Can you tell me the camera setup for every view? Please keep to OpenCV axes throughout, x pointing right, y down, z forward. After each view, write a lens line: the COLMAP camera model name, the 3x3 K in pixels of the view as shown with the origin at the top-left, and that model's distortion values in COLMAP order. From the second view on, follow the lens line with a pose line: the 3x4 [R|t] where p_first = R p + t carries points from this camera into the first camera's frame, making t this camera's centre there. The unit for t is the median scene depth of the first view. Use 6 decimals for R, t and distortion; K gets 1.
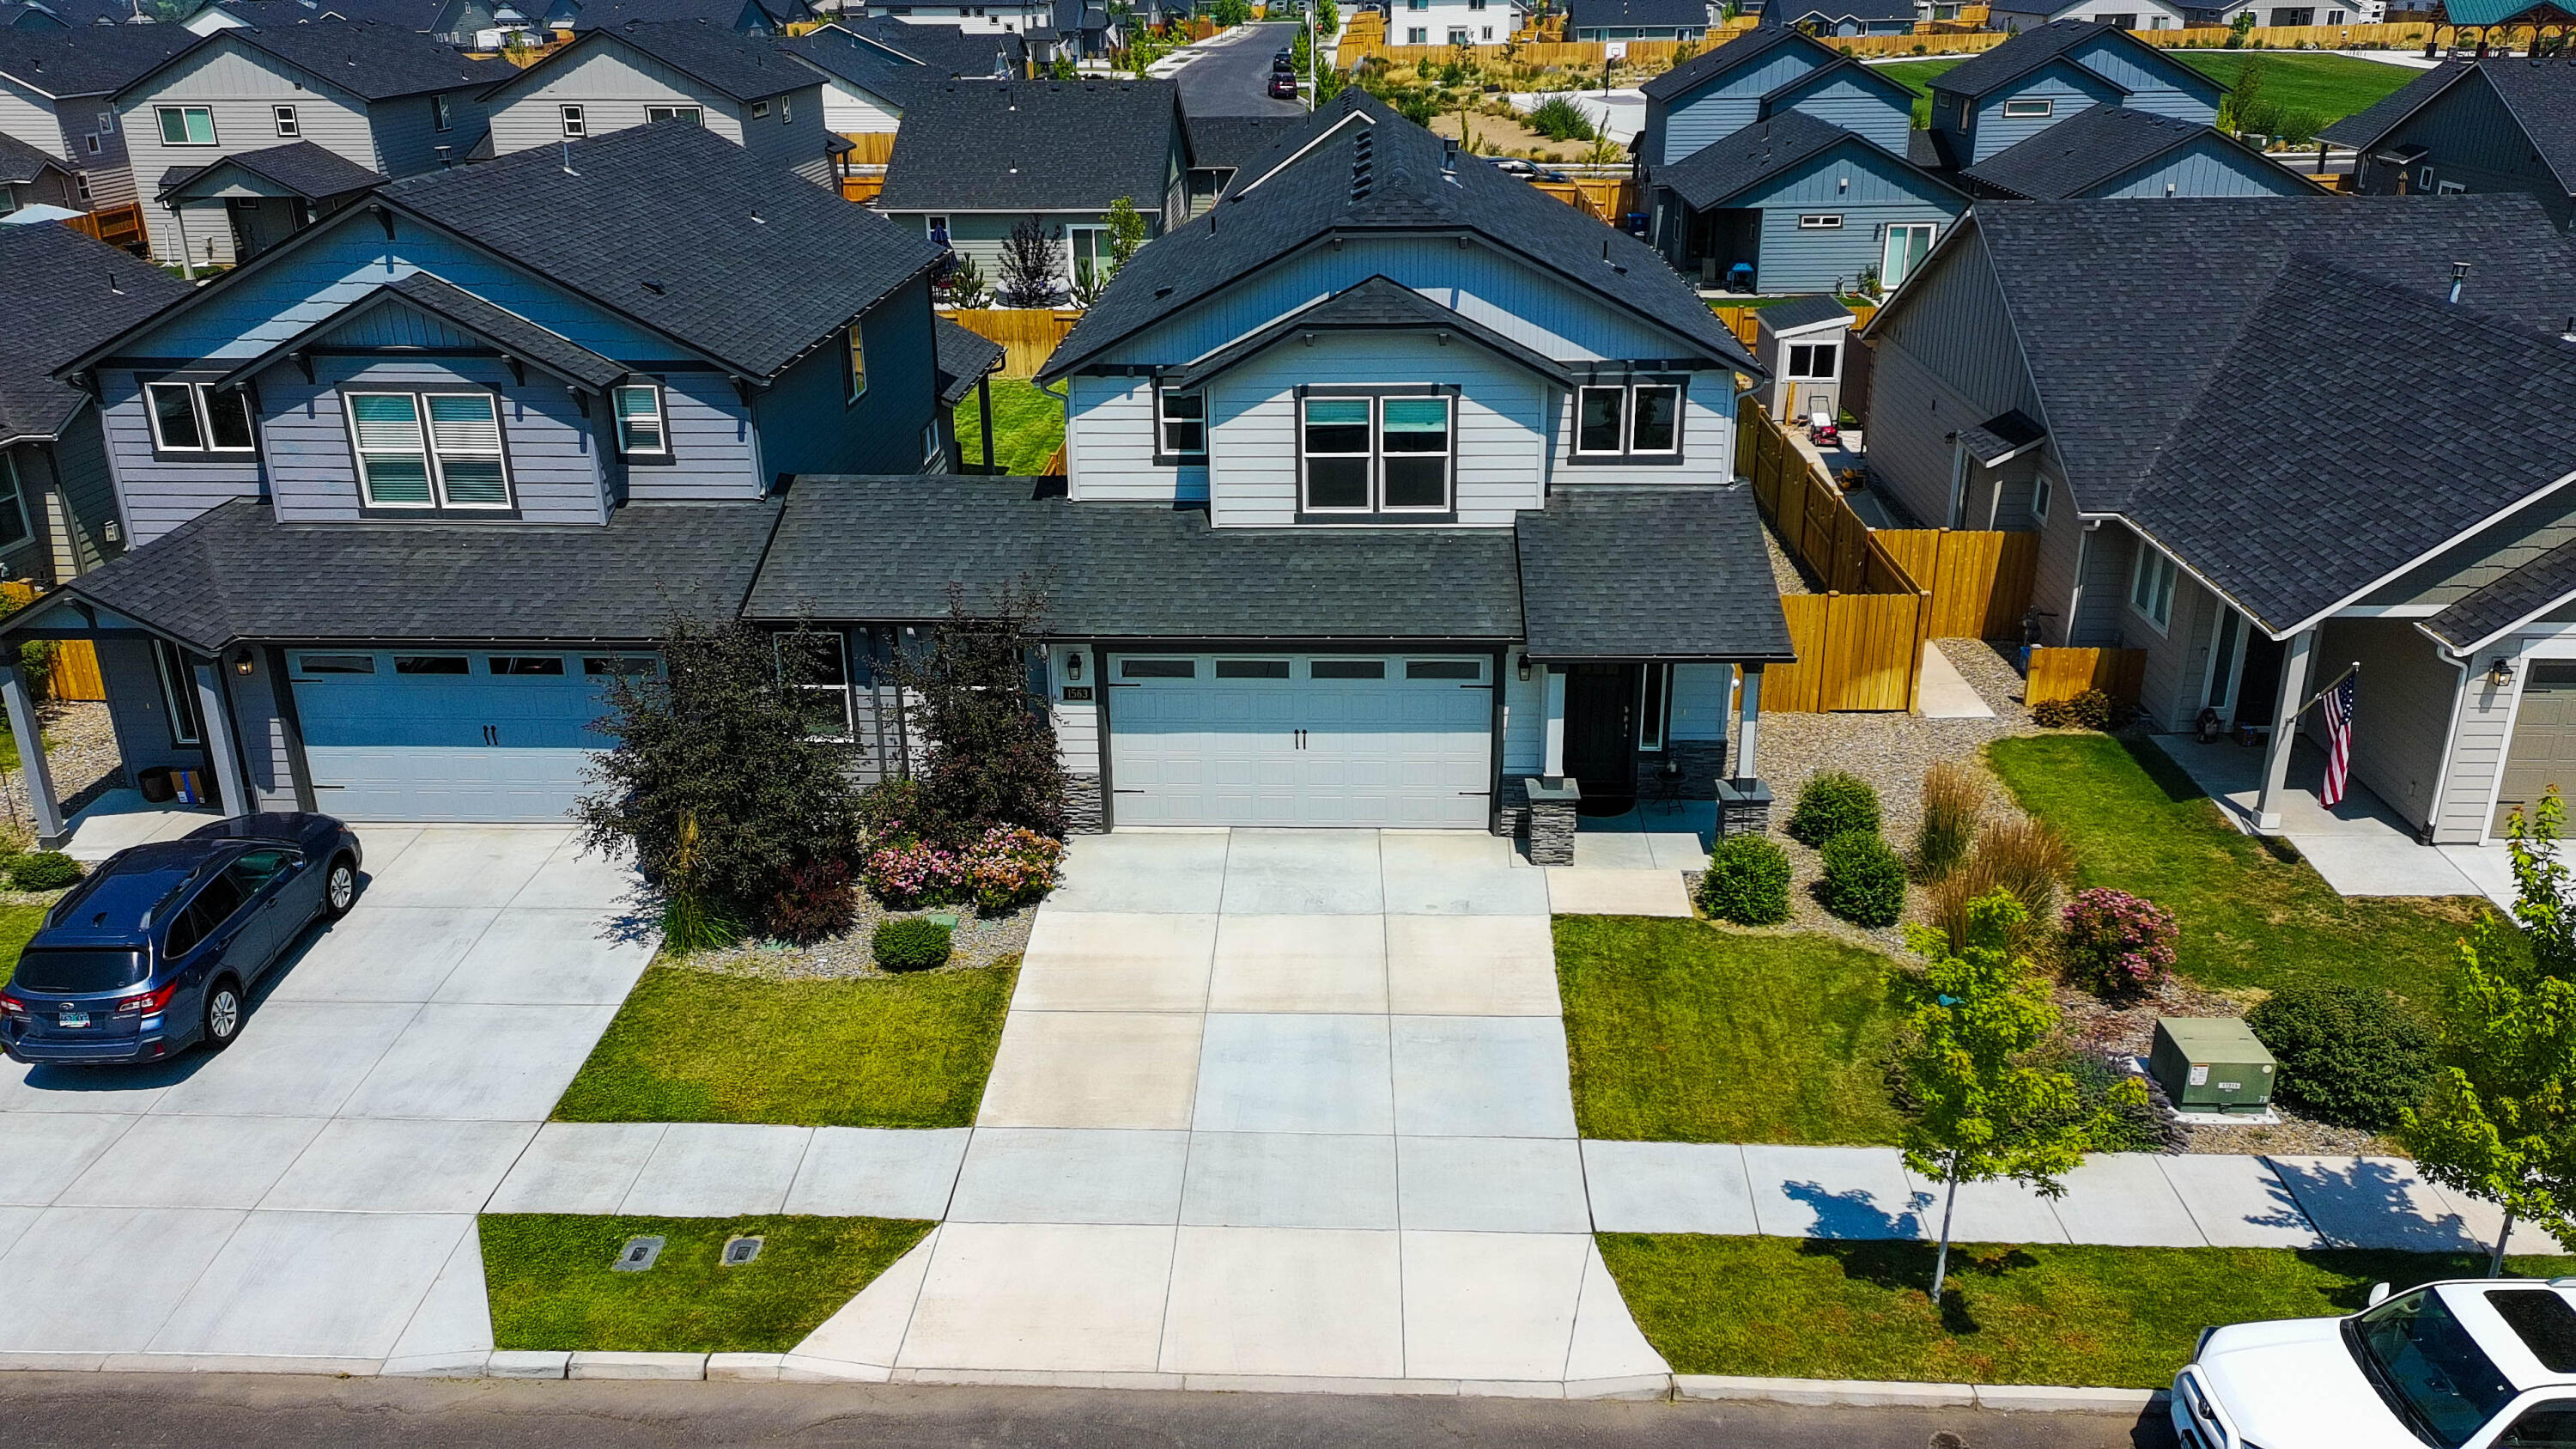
lens RADIAL K [[1978.3, 0, 1285.7], [0, 1978.3, 726.4], [0, 0, 1]] dist [0.063608, -0.051445]
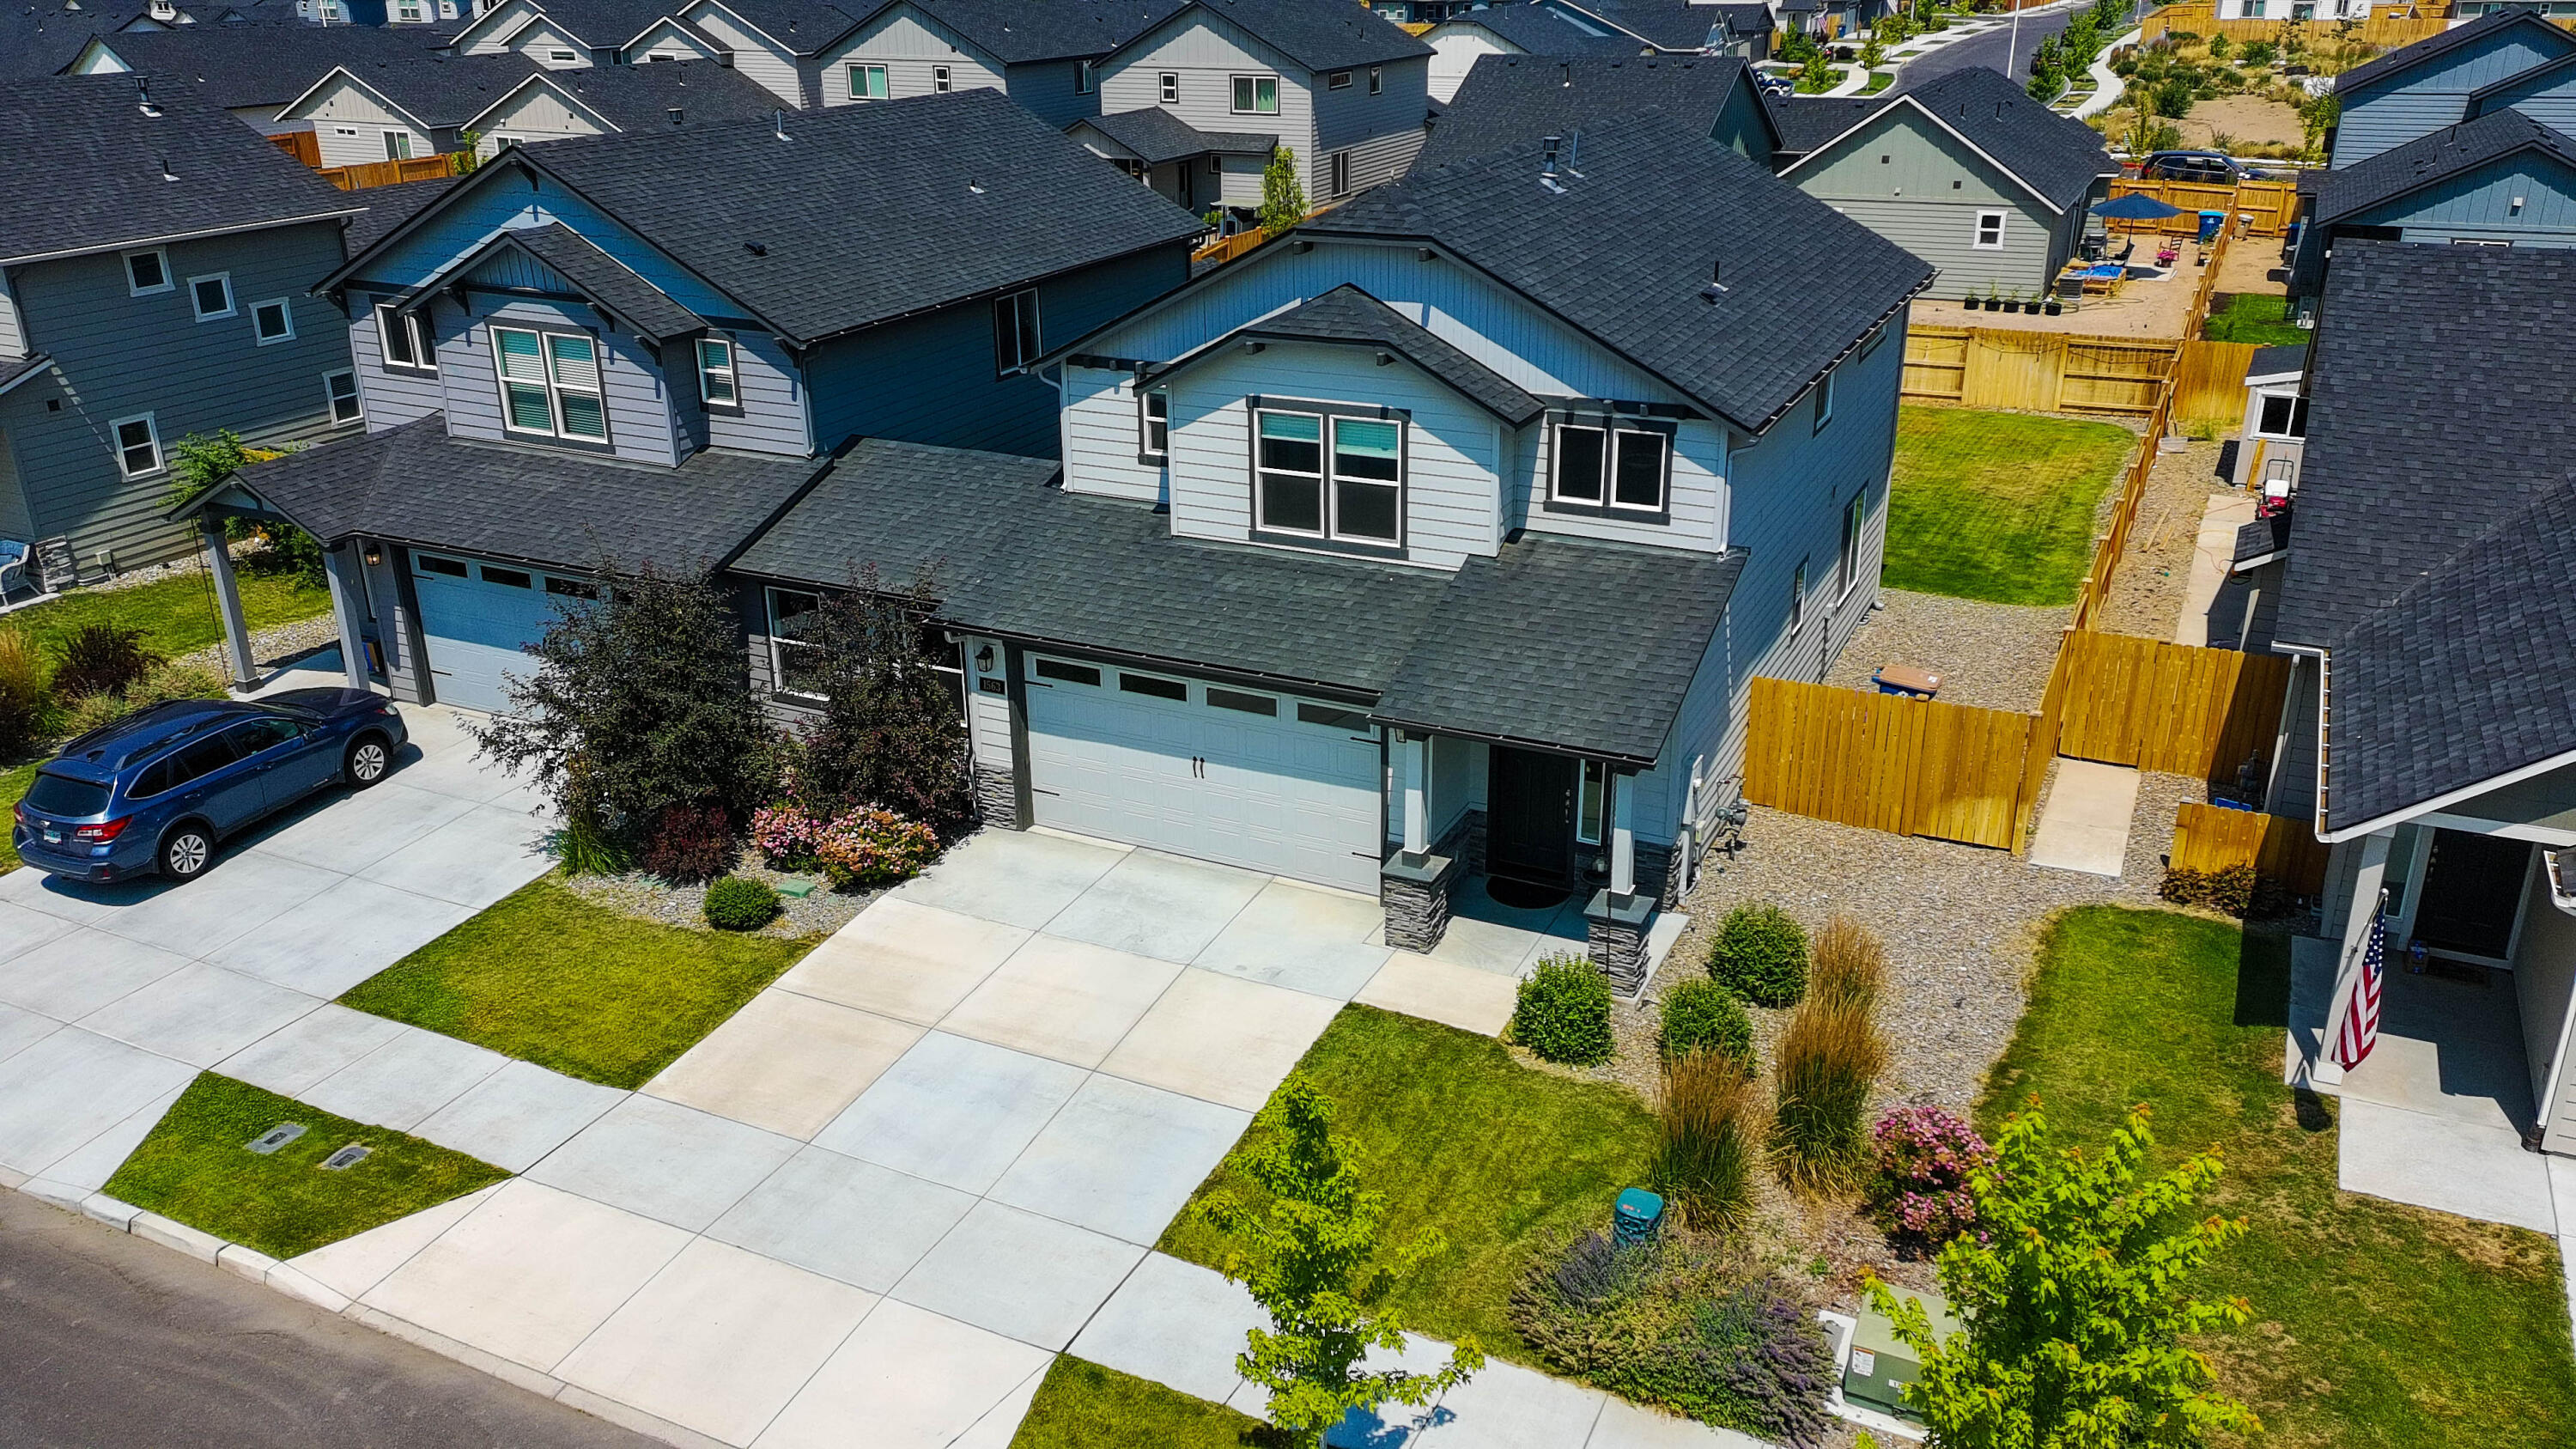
lens RADIAL K [[1978.3, 0, 1283.5], [0, 1978.3, 725.2], [0, 0, 1]] dist [0.063608, -0.051445]
pose [[0.916174, 0.150419, -0.371483, 0.385992], [-0.145195, 0.988504, 0.042170, -0.058207], [0.373556, 0.015303, 0.927482, 0.135307]]
